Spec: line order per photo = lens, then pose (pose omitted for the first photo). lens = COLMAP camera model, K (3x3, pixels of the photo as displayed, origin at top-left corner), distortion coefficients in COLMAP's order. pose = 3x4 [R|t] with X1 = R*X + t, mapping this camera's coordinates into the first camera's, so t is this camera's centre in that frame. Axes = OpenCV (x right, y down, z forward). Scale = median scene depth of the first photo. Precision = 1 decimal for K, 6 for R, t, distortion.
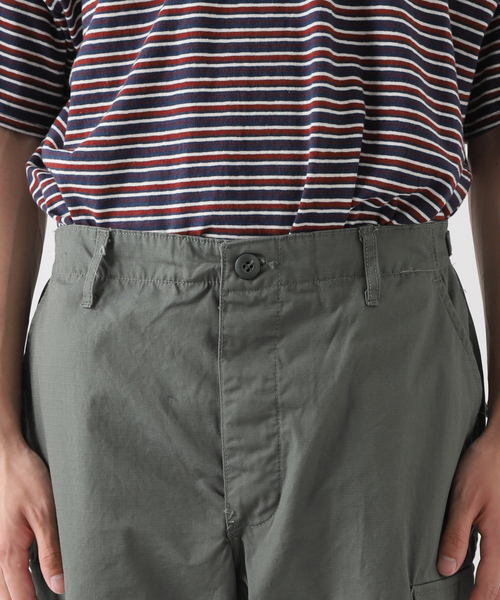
lens RADIAL K [[986.1, 0, 250.0], [0, 986.1, 300.0], [0, 0, 1]] dist [-0.001722, -0.000560]
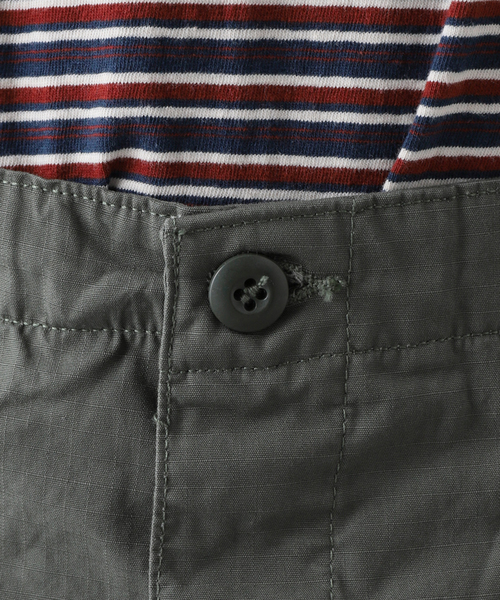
lens RADIAL K [[1064.1, 0, 250.0], [0, 1064.1, 300.0], [0, 0, 1]] dist [0.947871, -6.836485]
pose [[0.999660, 0.025355, 0.006072, -0.004092], [-0.025832, 0.994725, 0.099274, -0.064644], [-0.003523, -0.099397, 0.995042, 0.654010]]
